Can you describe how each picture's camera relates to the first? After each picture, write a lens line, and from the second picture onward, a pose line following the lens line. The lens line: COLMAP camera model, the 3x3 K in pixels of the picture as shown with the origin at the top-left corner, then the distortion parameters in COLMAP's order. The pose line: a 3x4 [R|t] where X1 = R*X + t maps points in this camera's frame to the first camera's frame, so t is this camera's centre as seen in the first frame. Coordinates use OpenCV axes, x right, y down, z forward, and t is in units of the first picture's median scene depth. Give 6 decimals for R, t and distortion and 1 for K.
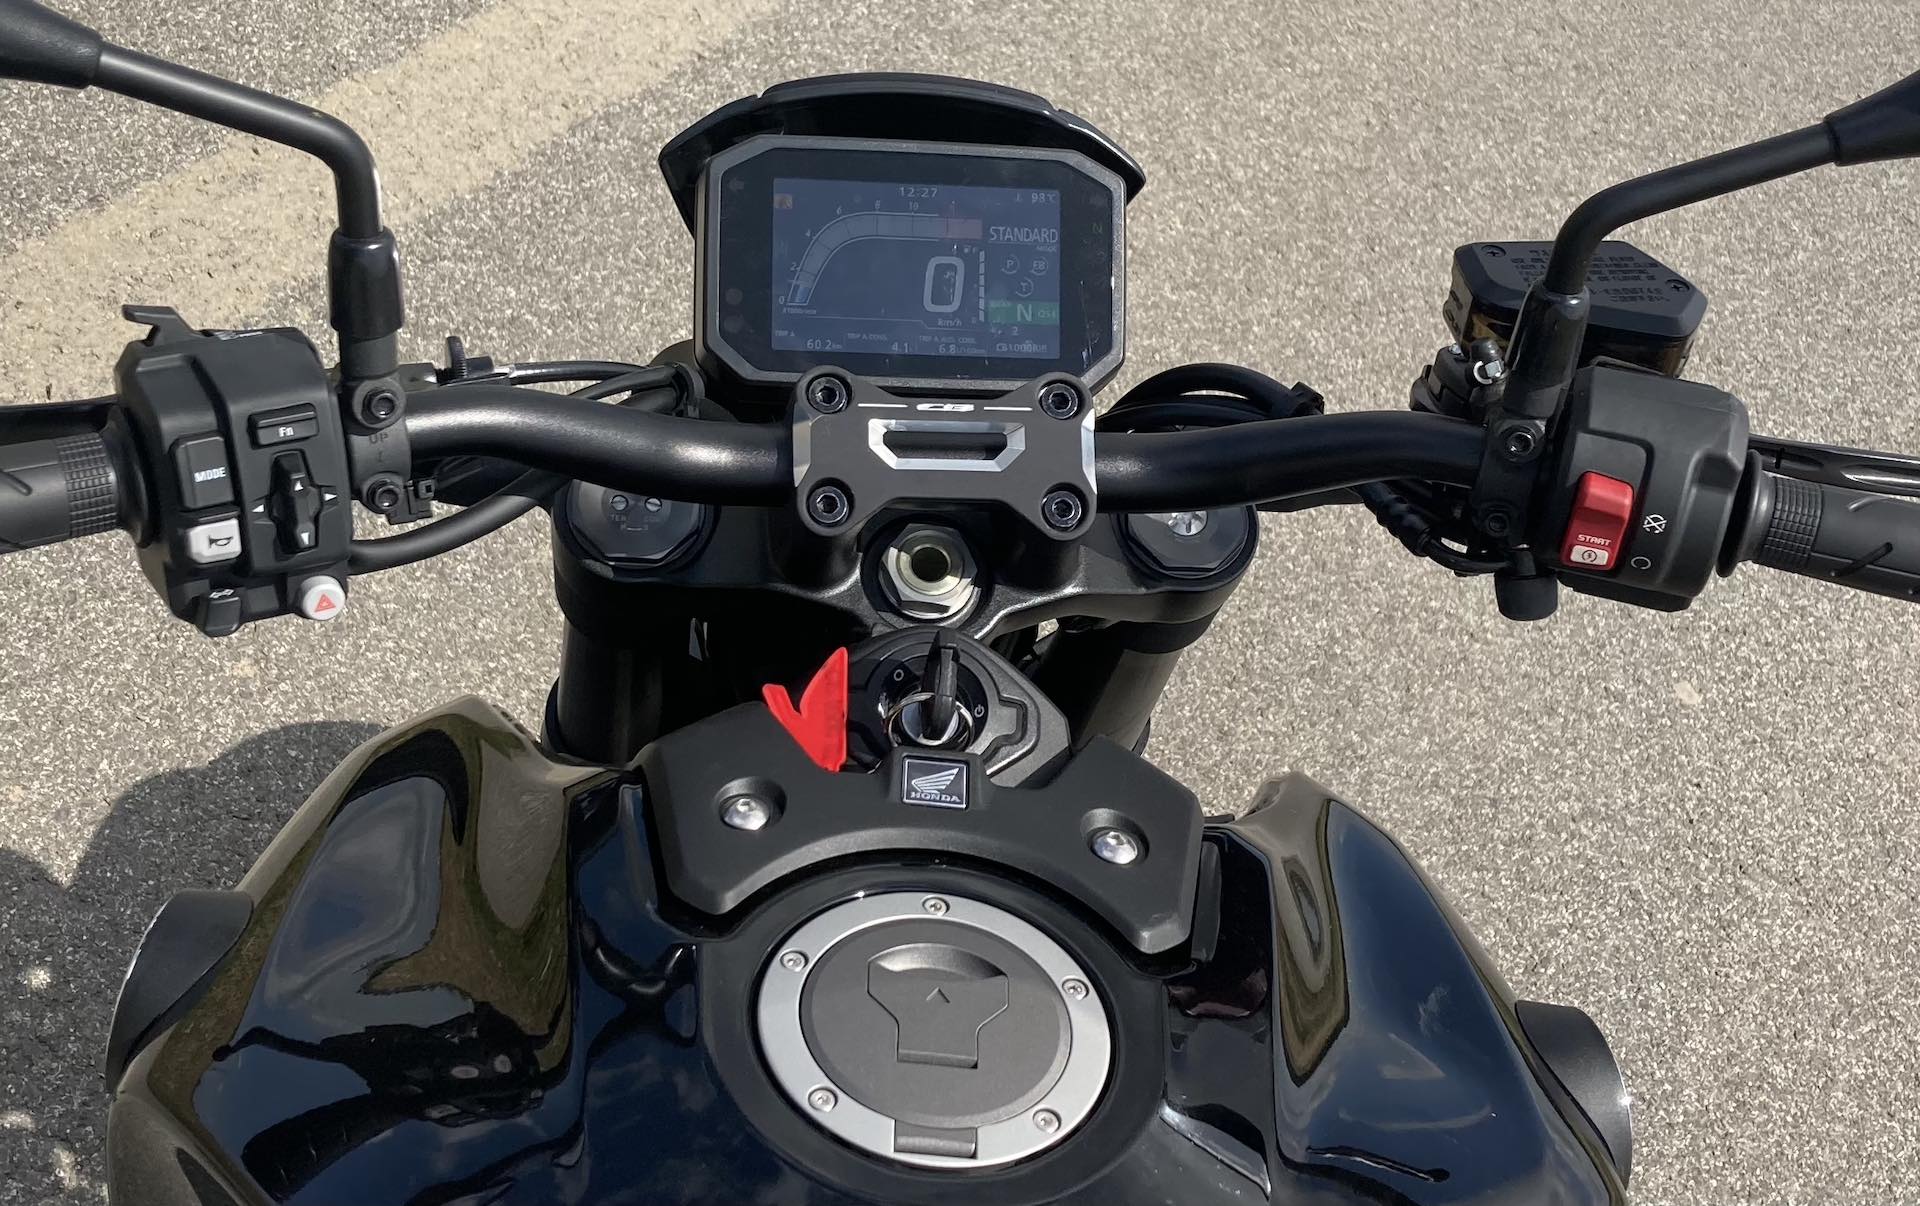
lens RADIAL K [[2435.5, 0, 880.0], [0, 2435.5, 463.8], [0, 0, 1]] dist [0.042345, -0.063154]
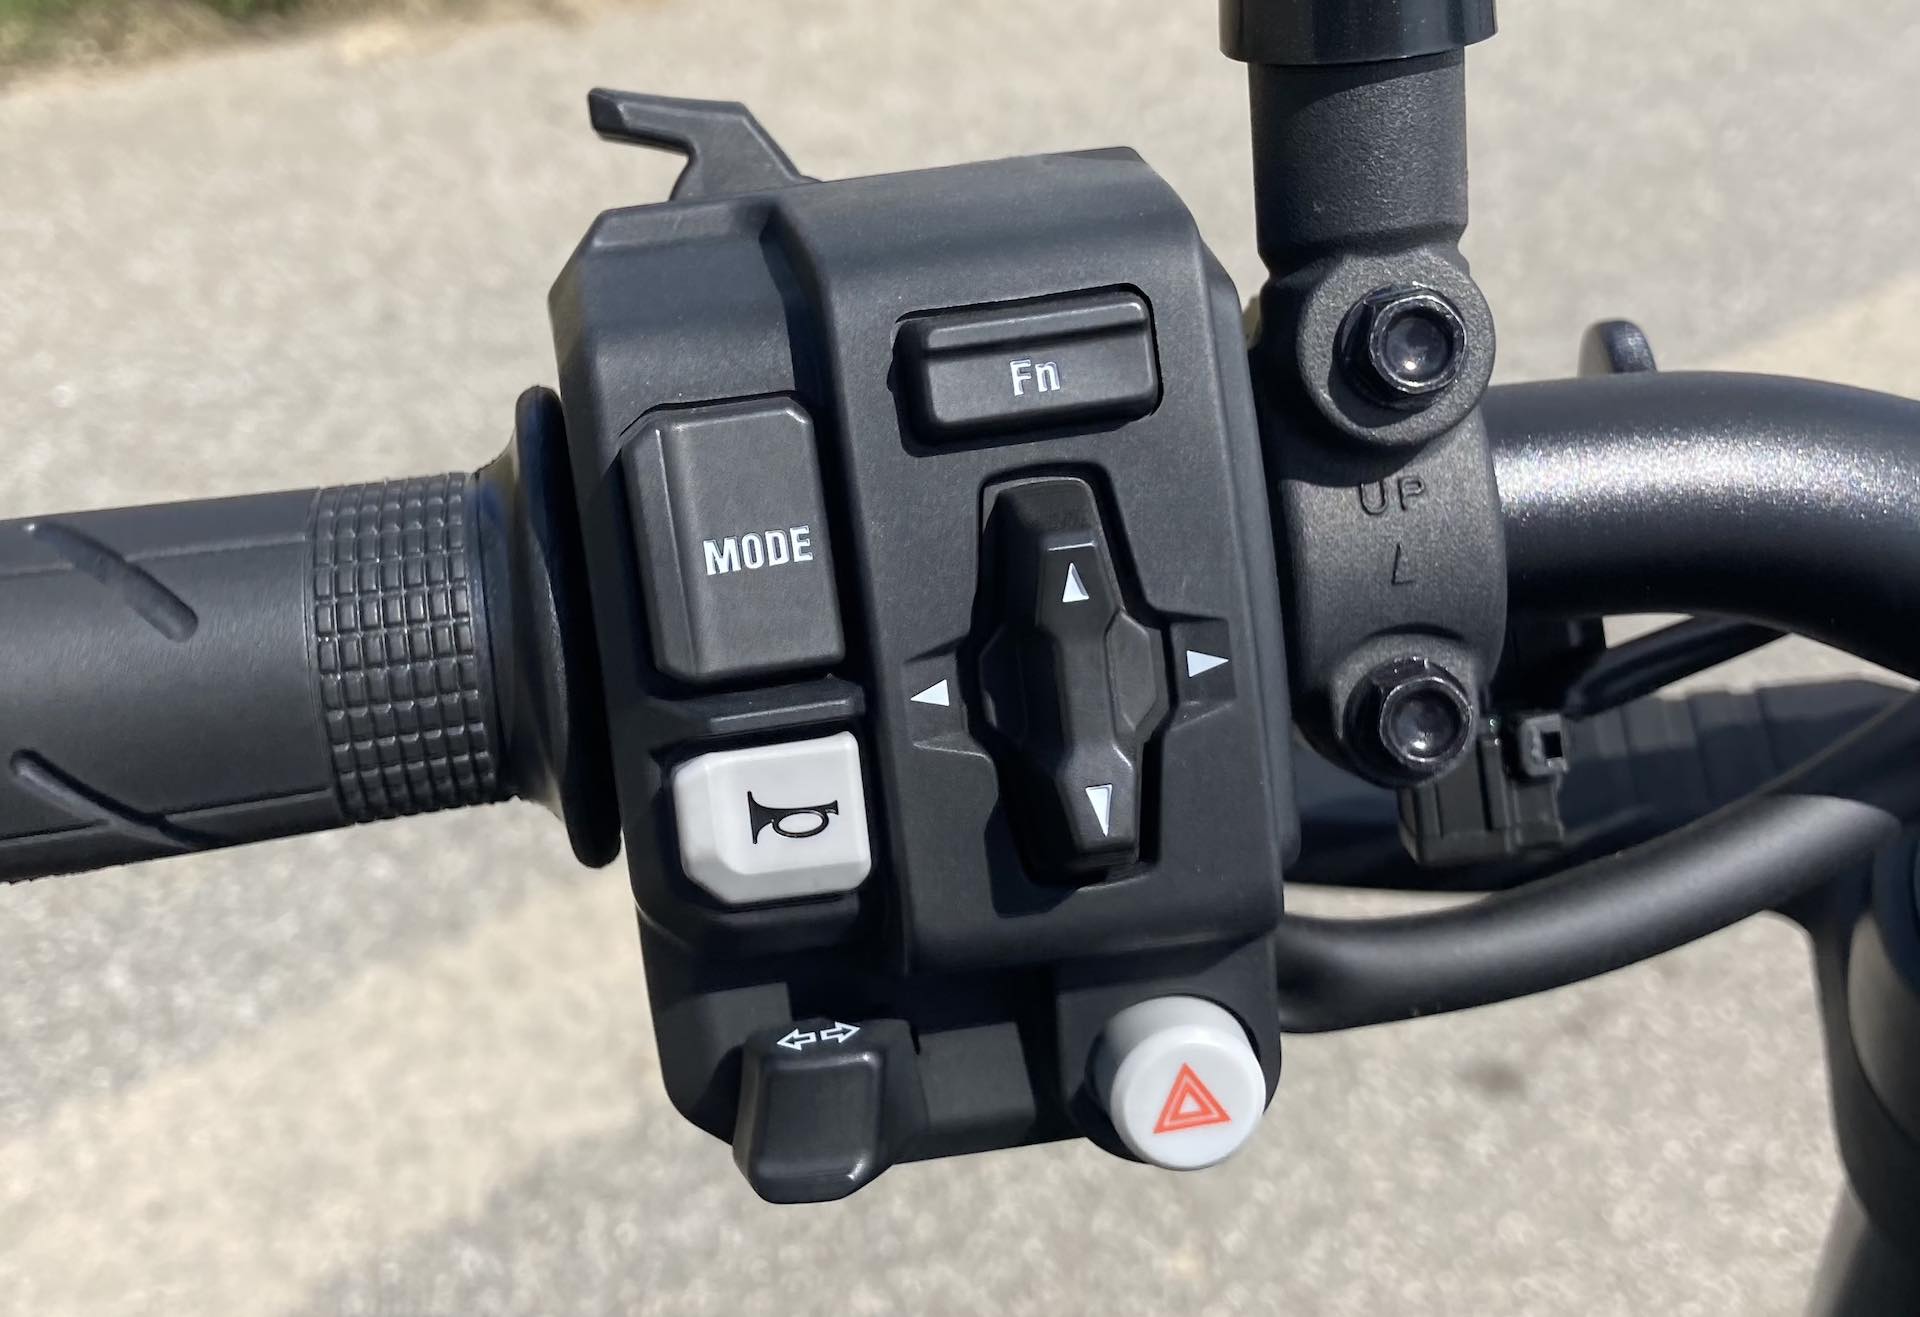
lens RADIAL K [[2279.0, 0, 956.7], [0, 2279.0, 517.7], [0, 0, 1]] dist [0.009960, 0.006939]
pose [[0.928727, -0.040973, -0.368492, -0.149938], [-0.047797, 0.972351, -0.228582, 0.051200], [0.367669, 0.229903, 0.901090, 0.719608]]
